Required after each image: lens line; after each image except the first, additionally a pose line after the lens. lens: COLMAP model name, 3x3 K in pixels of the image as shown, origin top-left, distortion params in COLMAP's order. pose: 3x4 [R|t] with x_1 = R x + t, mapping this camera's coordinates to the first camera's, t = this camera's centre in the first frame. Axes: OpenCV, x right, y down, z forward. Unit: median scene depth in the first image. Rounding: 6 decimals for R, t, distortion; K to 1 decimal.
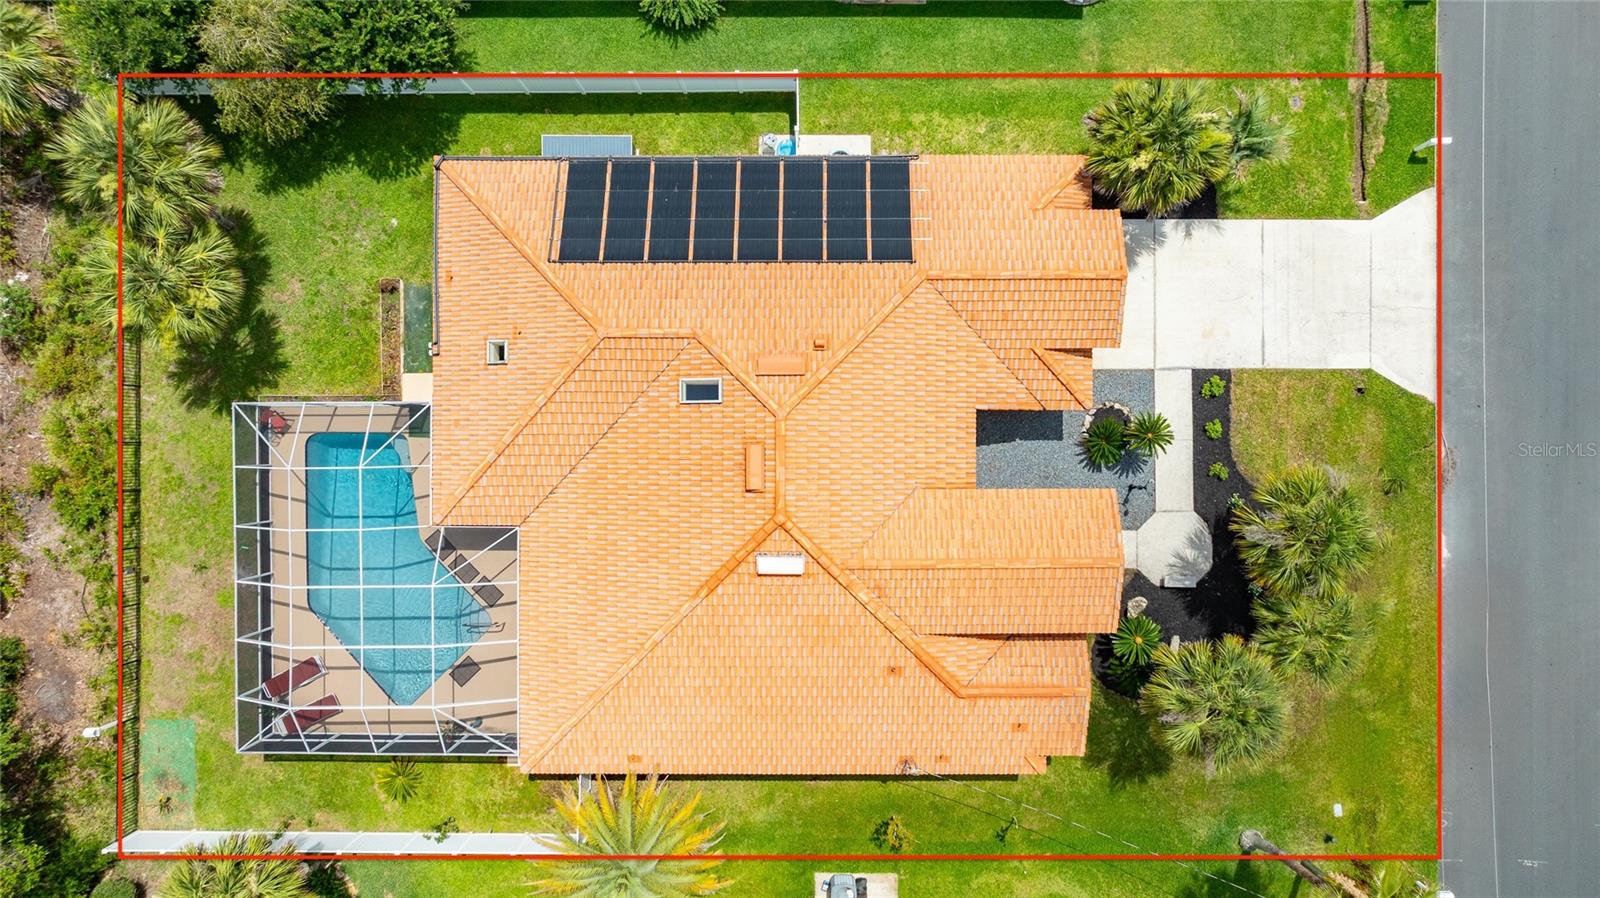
lens RADIAL K [[1129.5, 0, 815.3], [0, 1129.5, 451.6], [0, 0, 1]] dist [-0.049672, 0.071669]
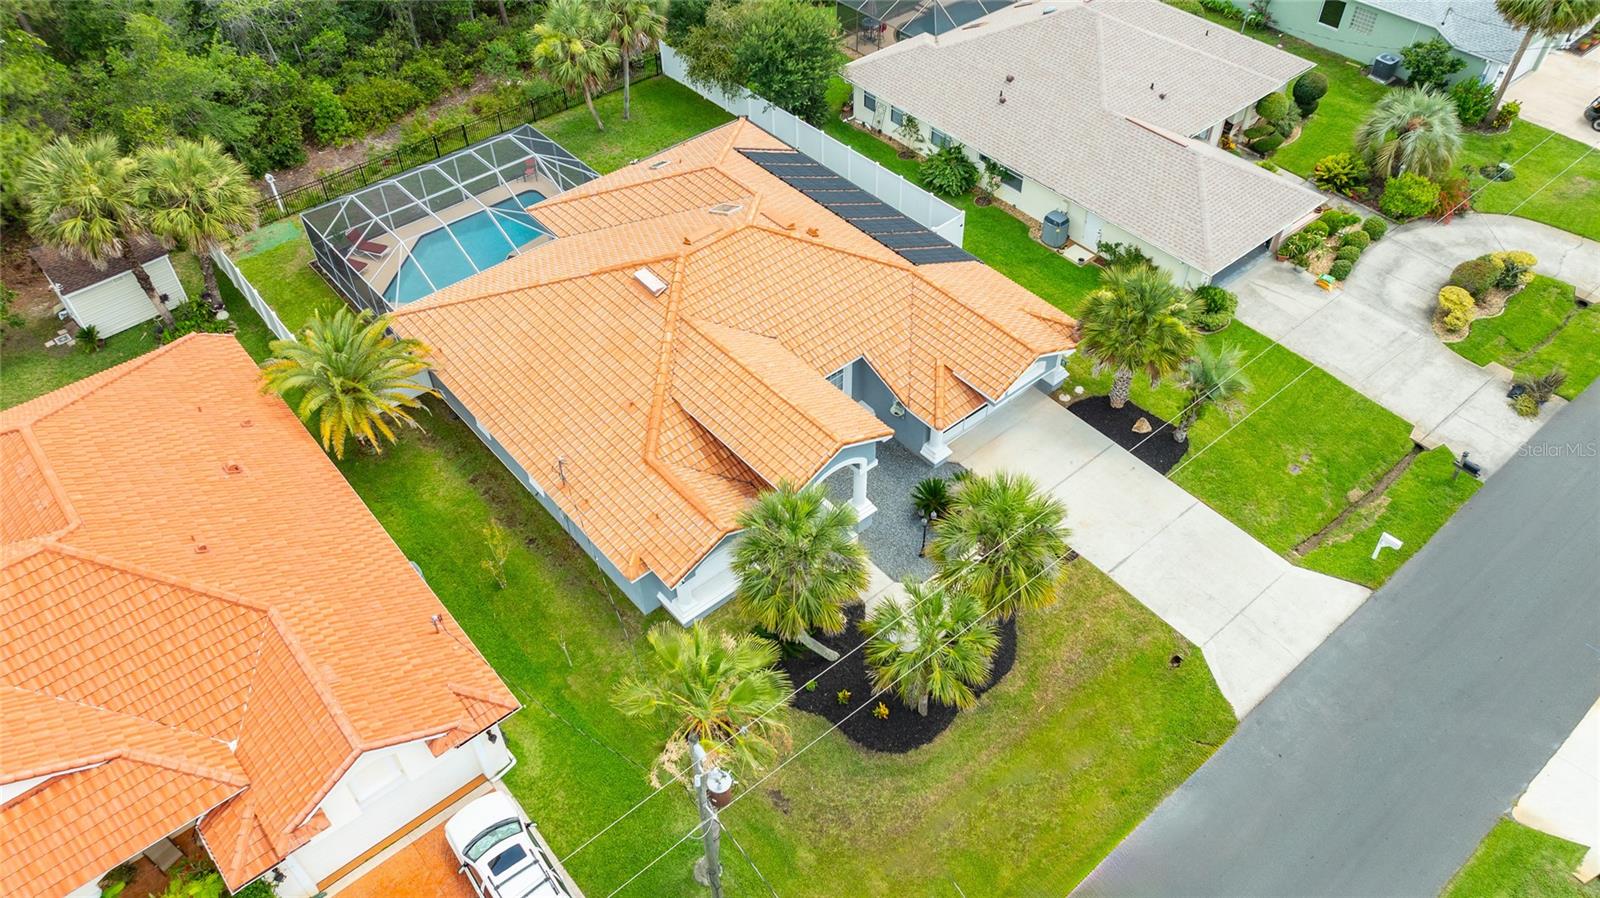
lens RADIAL K [[1129.5, 0, 815.3], [0, 1129.5, 451.6], [0, 0, 1]] dist [-0.049672, 0.071669]
pose [[0.650786, 0.544303, -0.529351, 0.687427], [-0.759240, 0.461260, -0.459124, 0.505372], [-0.005734, 0.700695, 0.713438, 0.243499]]
